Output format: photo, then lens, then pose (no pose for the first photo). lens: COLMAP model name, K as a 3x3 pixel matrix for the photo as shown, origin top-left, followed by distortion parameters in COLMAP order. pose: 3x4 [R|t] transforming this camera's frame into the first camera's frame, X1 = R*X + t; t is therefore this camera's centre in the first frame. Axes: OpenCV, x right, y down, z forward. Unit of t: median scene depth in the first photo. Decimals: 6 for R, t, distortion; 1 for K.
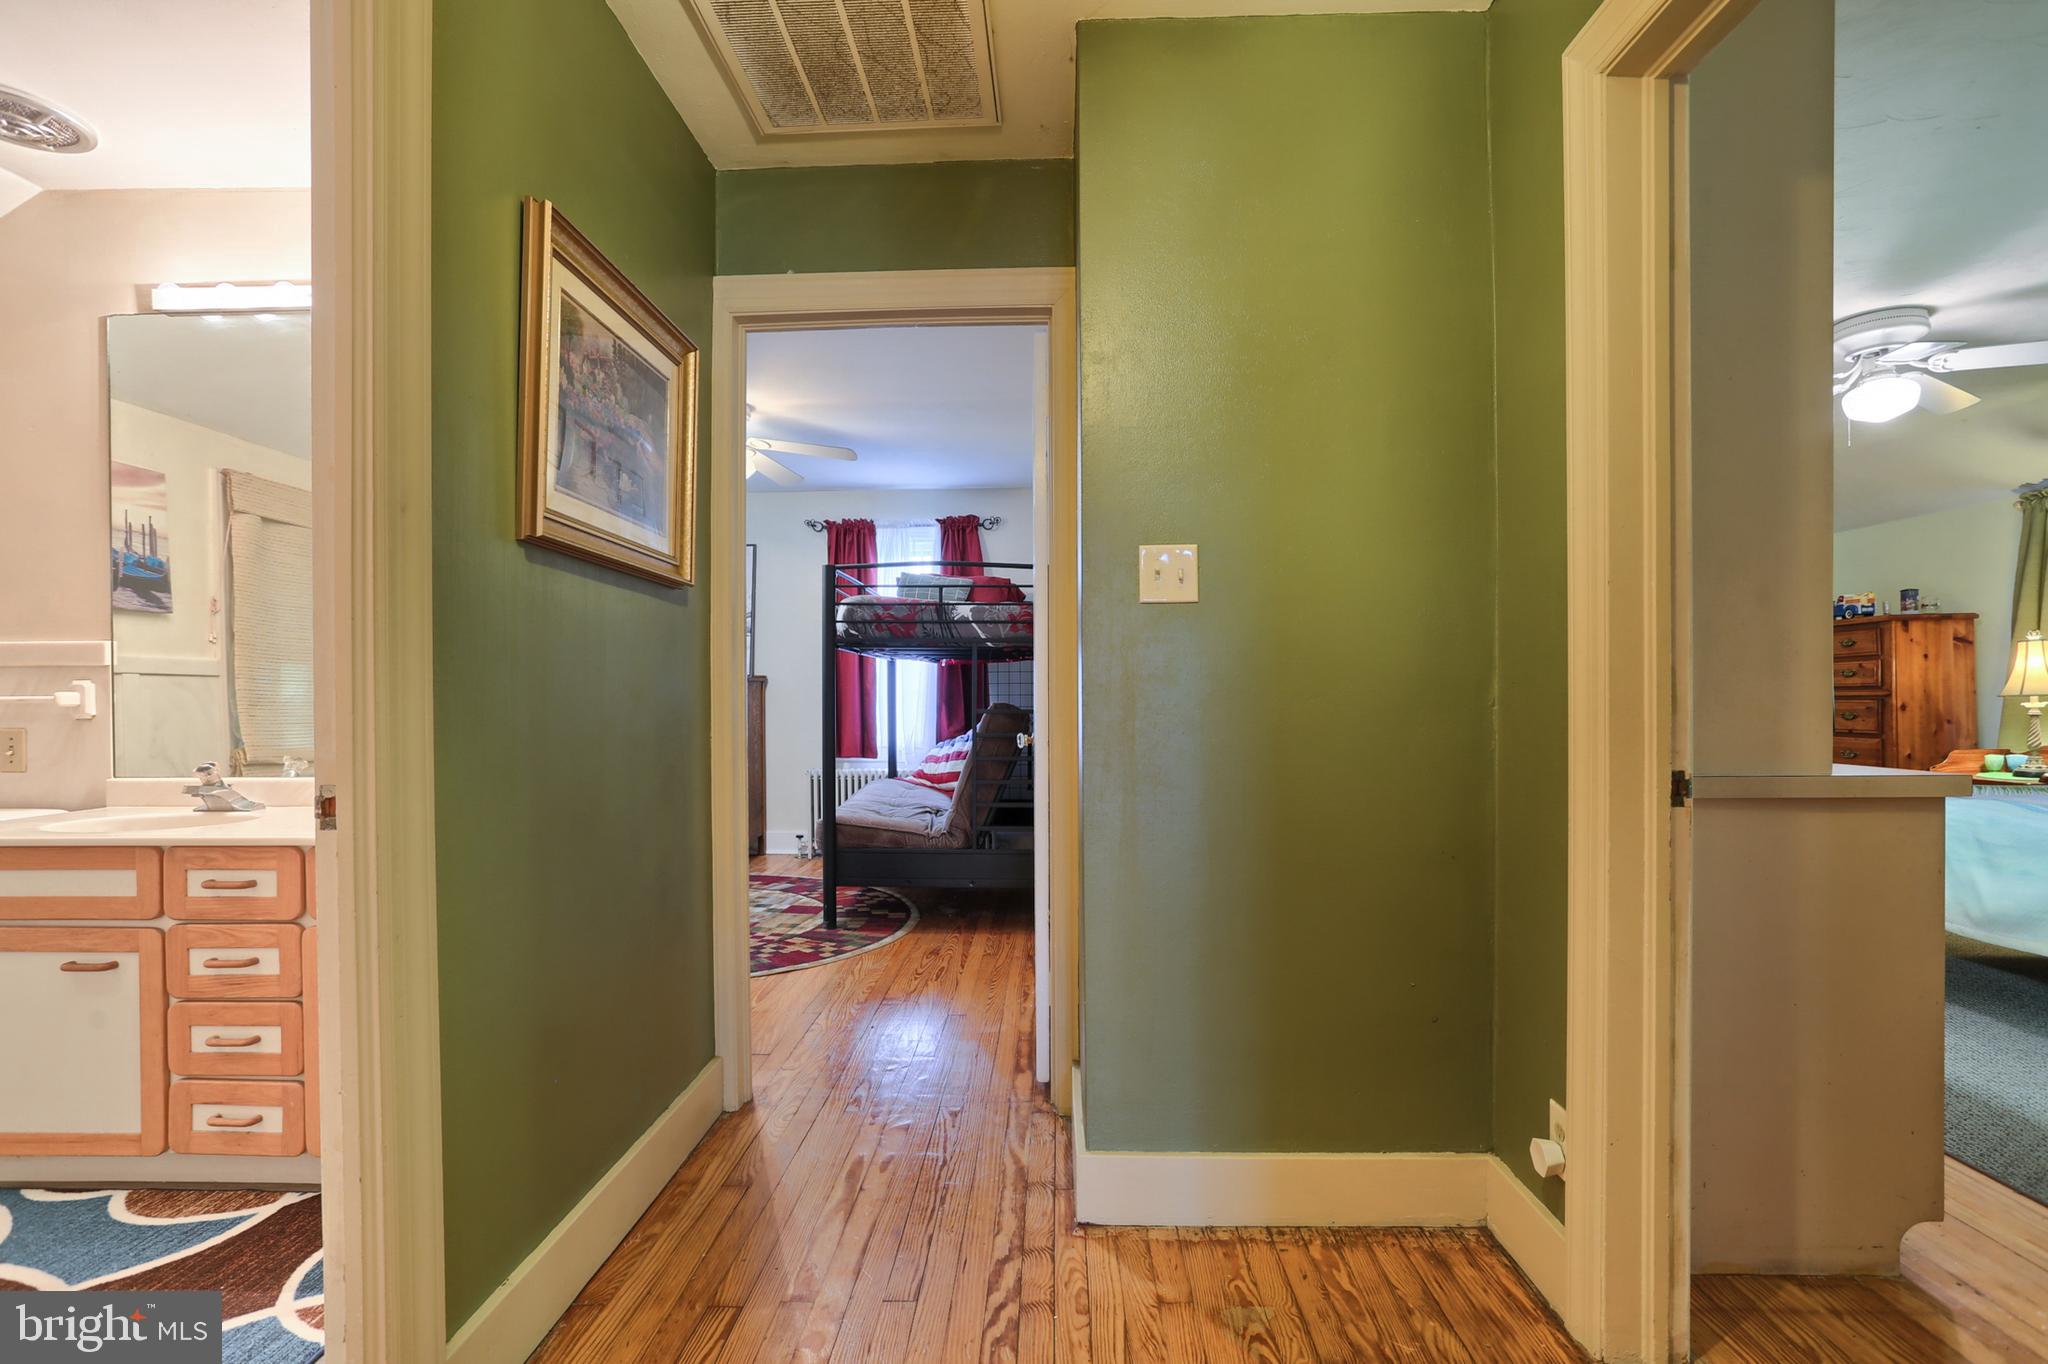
lens RADIAL K [[1072.4, 0, 1022.8], [0, 1072.4, 699.6], [0, 0, 1]] dist [-0.060669, 0.031354]
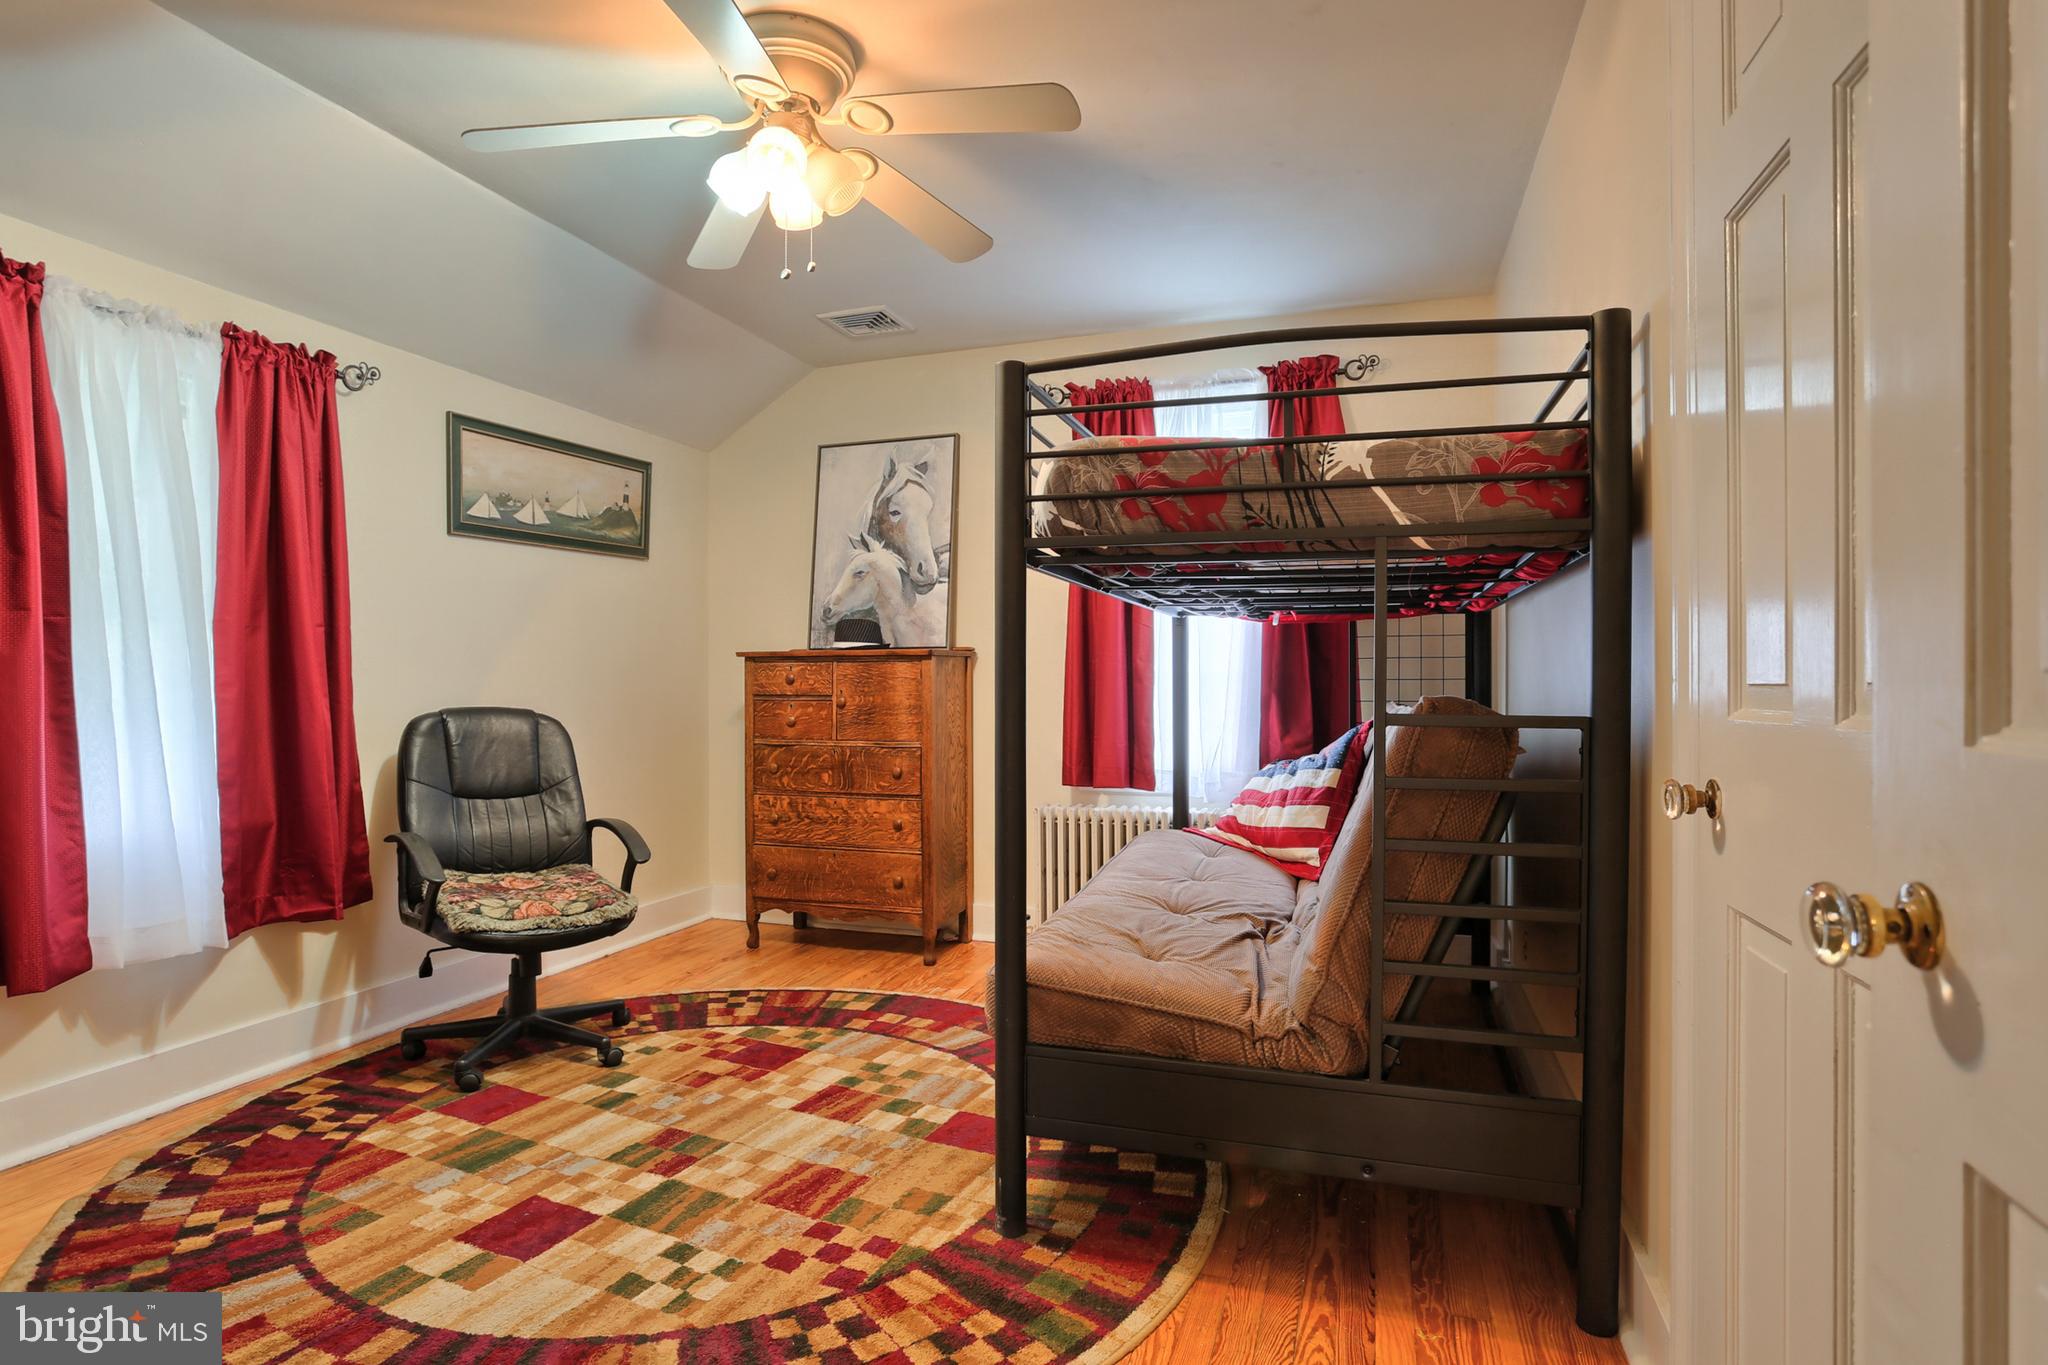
lens RADIAL K [[1072.4, 0, 1022.8], [0, 1072.4, 700.1], [0, 0, 1]] dist [-0.060669, 0.031354]
pose [[0.959692, 0.005737, -0.280996, -0.059437], [-0.002379, 0.999922, 0.012292, -0.000042], [0.281044, -0.011128, 0.959630, 0.596132]]
